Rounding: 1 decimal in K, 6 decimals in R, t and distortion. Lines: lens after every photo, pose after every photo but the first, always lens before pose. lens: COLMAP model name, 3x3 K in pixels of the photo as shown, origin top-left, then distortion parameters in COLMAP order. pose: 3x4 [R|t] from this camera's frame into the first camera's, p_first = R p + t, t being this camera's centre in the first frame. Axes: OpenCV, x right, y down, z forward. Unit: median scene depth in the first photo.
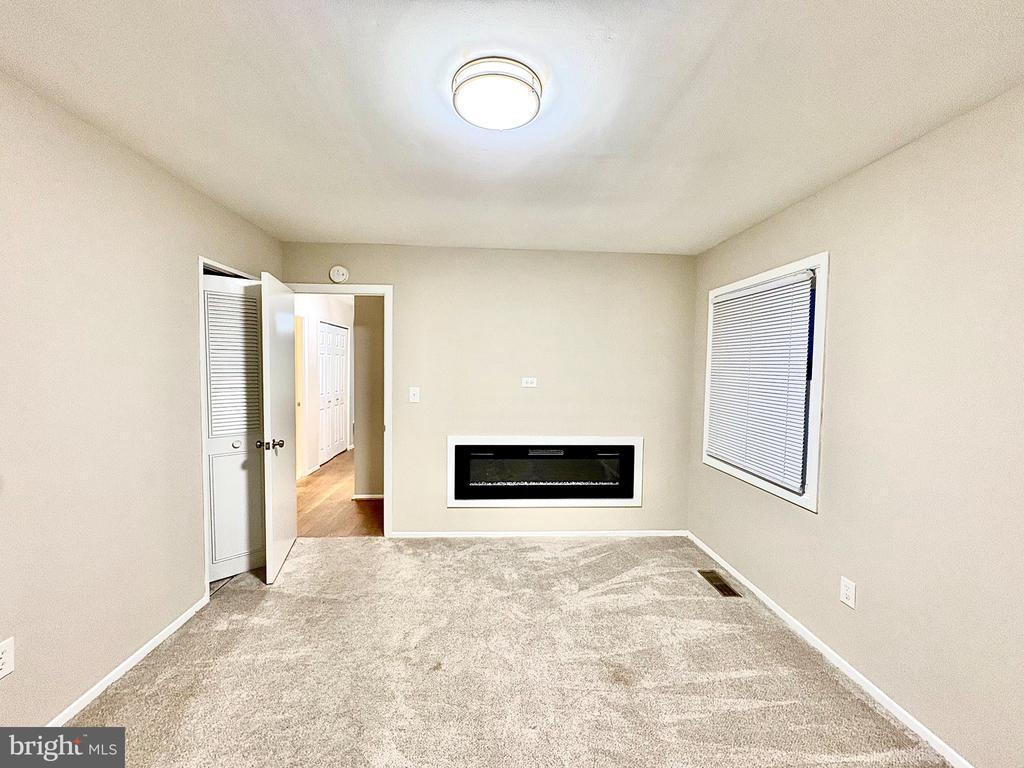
lens RADIAL K [[407.7, 0, 510.9], [0, 407.7, 381.9], [0, 0, 1]] dist [0.001768, -0.000533]
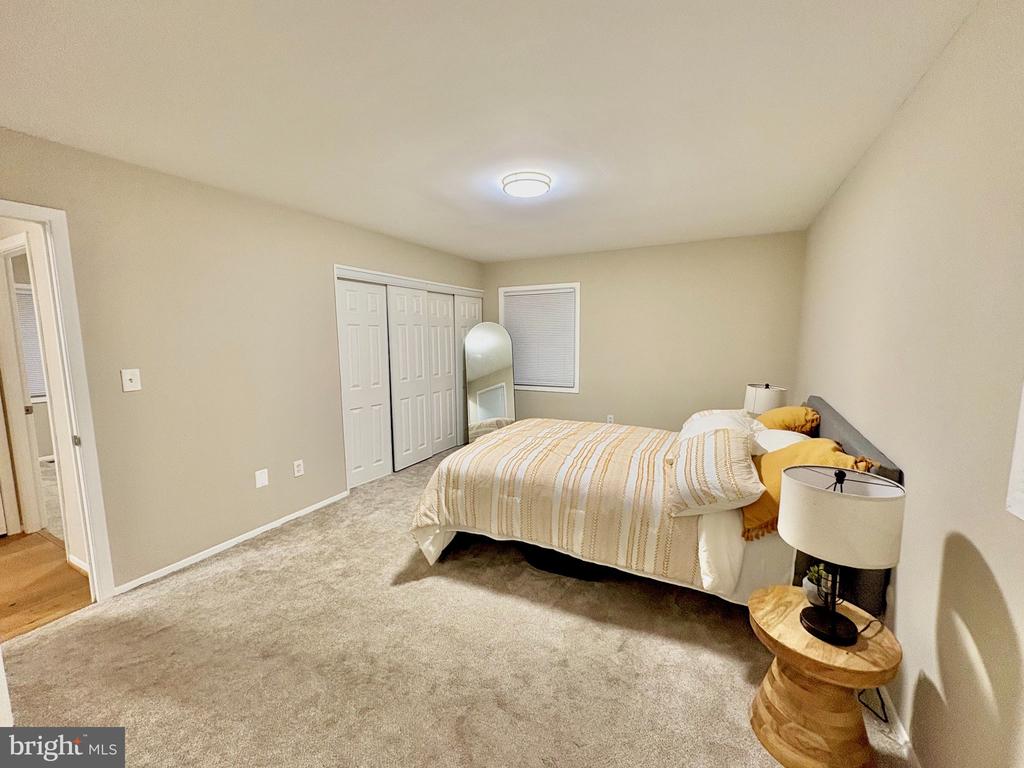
lens RADIAL K [[407.7, 0, 513.5], [0, 407.7, 381.5], [0, 0, 1]] dist [0.001768, -0.000533]
pose [[0.479278, -0.118161, 0.869672, -1.065562], [0.048315, 0.992945, 0.108283, -0.016024], [-0.876332, -0.009879, 0.481606, 0.138091]]
